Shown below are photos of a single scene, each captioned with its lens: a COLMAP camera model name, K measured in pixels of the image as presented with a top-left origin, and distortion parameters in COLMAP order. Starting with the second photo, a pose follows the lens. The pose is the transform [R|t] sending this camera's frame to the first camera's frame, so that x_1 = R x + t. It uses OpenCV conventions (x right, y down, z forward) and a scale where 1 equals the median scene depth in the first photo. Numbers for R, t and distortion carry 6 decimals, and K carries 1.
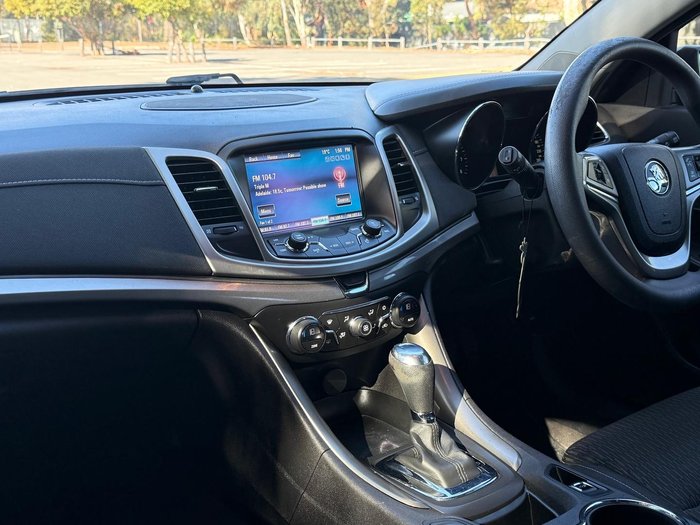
lens RADIAL K [[871.1, 0, 350.0], [0, 871.1, 262.5], [0, 0, 1]] dist [0.155848, -0.008777]
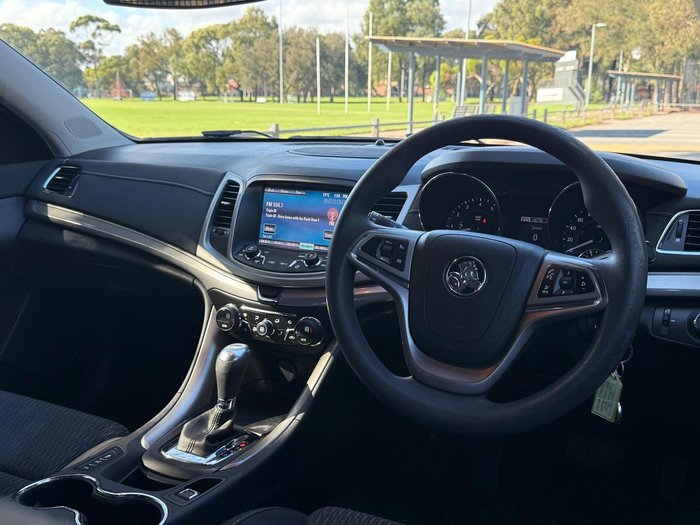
lens RADIAL K [[716.7, 0, 350.0], [0, 716.7, 262.5], [0, 0, 1]] dist [0.159842, -0.354216]
pose [[0.430878, 0.216084, -0.876157, 0.947621], [-0.240824, 0.963230, 0.119126, -0.170655], [0.869683, 0.159671, 0.467073, 0.585927]]
